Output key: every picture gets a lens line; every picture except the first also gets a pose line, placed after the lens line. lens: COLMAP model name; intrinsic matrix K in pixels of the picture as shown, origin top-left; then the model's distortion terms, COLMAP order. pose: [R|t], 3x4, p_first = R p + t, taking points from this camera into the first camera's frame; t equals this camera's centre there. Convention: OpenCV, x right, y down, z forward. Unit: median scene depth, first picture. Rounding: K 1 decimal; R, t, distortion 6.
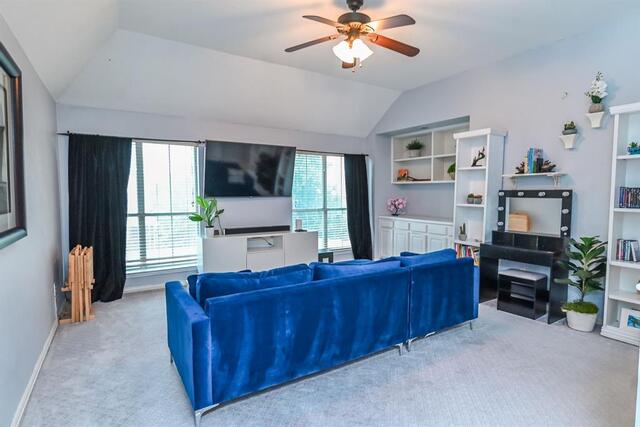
lens RADIAL K [[332.4, 0, 320.1], [0, 332.4, 210.9], [0, 0, 1]] dist [-0.002311, 0.000013]
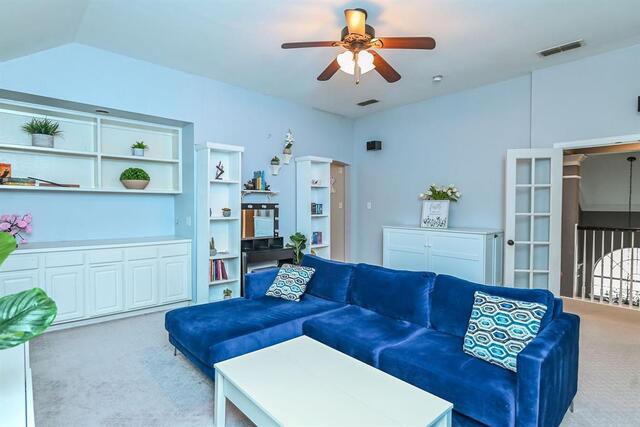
lens RADIAL K [[332.4, 0, 320.4], [0, 332.4, 214.2], [0, 0, 1]] dist [-0.002311, 0.000013]
pose [[-0.158570, -0.025982, 0.987006, -0.634976], [0.051509, 0.998075, 0.034549, -0.052741], [-0.986003, 0.056318, -0.156926, 0.959080]]
